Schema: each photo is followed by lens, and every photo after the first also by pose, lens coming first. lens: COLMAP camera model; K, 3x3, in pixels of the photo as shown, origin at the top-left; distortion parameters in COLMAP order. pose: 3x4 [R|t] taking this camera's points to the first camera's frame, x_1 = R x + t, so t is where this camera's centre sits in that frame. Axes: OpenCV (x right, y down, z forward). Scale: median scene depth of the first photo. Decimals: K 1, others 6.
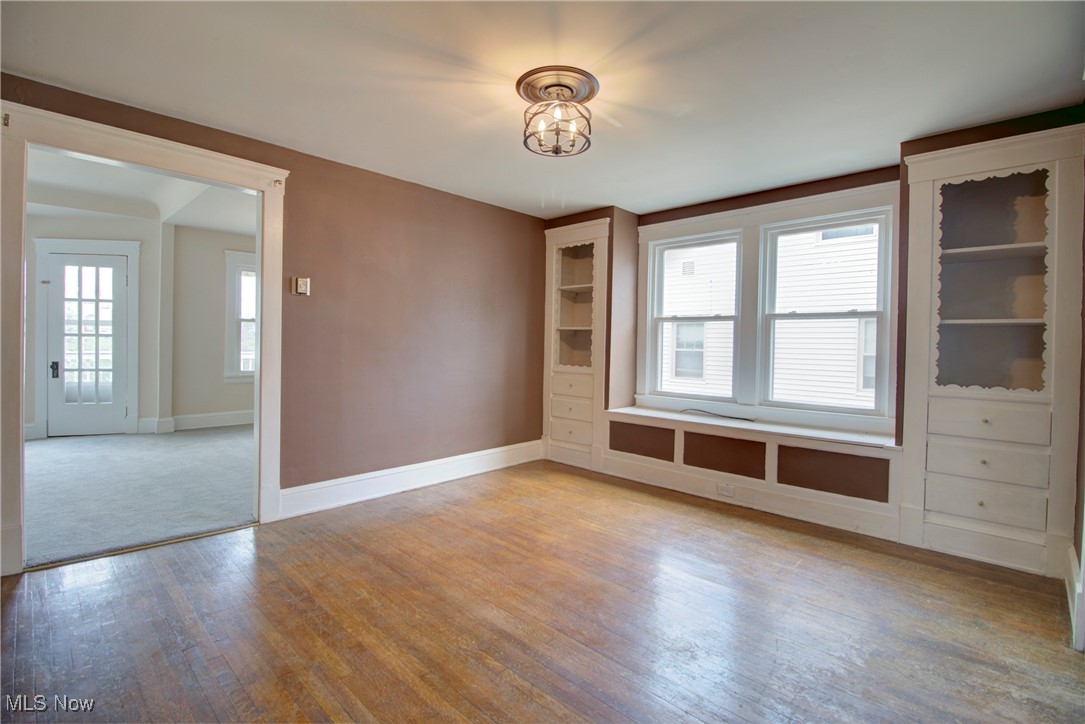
lens RADIAL K [[505.7, 0, 542.3], [0, 505.7, 347.7], [0, 0, 1]] dist [0.010521, -0.016531]
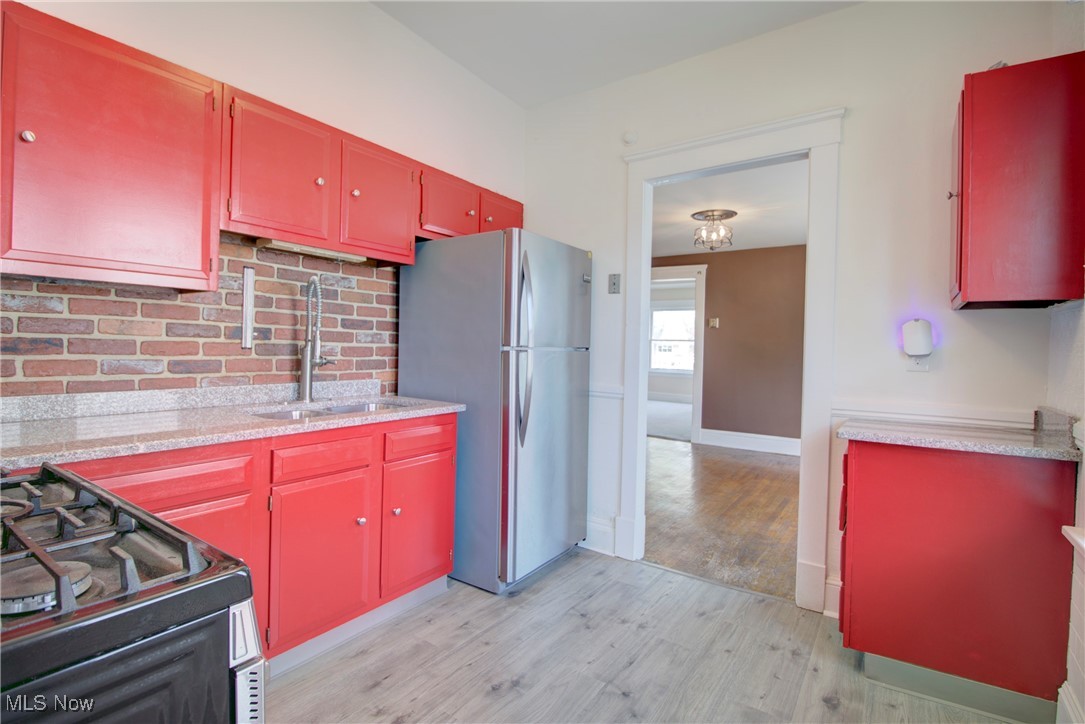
lens RADIAL K [[505.7, 0, 542.3], [0, 505.7, 347.7], [0, 0, 1]] dist [0.010521, -0.016531]
pose [[0.167582, -0.004907, -0.985846, 1.984522], [-0.029159, 0.999525, -0.009932, 0.009256], [0.985427, 0.030410, 0.167360, 0.098908]]
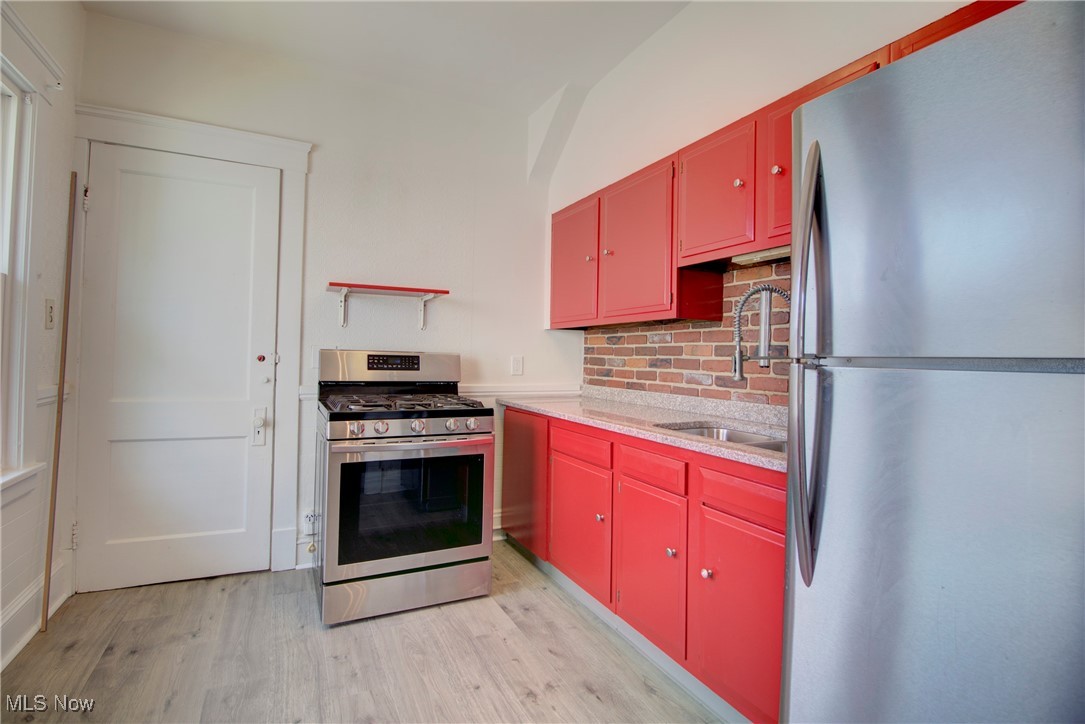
lens RADIAL K [[505.7, 0, 542.3], [0, 505.7, 347.7], [0, 0, 1]] dist [0.010521, -0.016531]
pose [[-0.946773, -0.031528, 0.320354, 0.987586], [-0.036159, 0.999310, -0.008516, 0.003919], [-0.319865, -0.019647, -0.947260, 0.786958]]
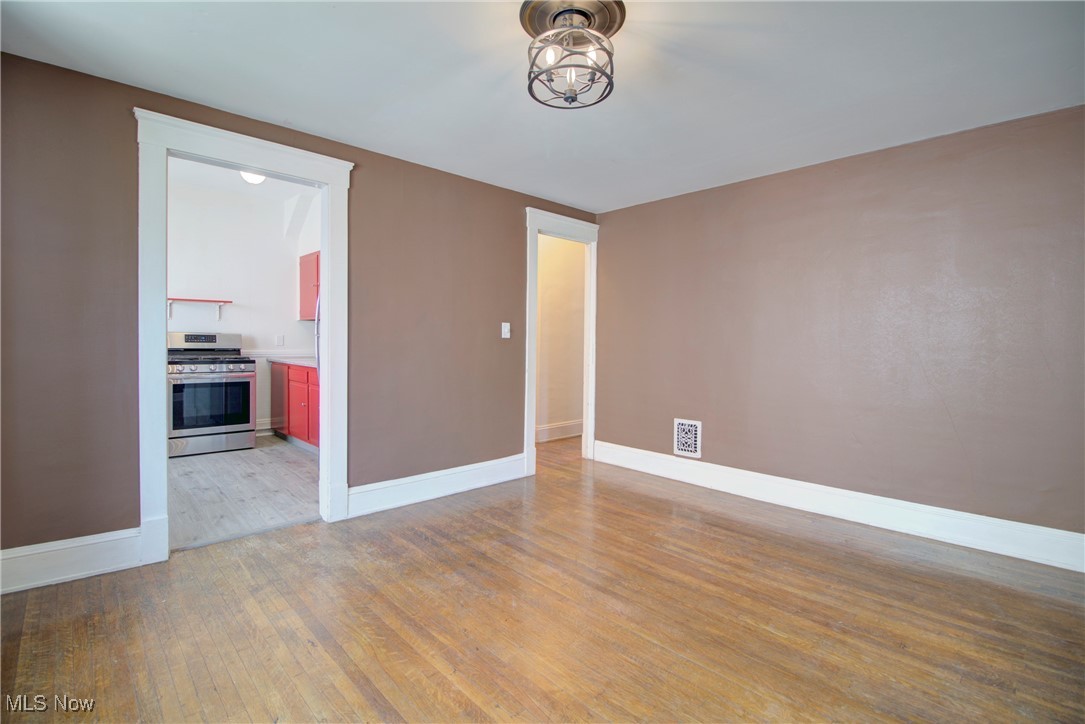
lens RADIAL K [[505.7, 0, 542.3], [0, 505.7, 347.7], [0, 0, 1]] dist [0.010521, -0.016531]
pose [[-0.998810, -0.031182, 0.037496, 0.036982], [-0.030312, 0.999263, 0.023558, -0.018867], [-0.038203, 0.022393, -0.999019, 2.040526]]
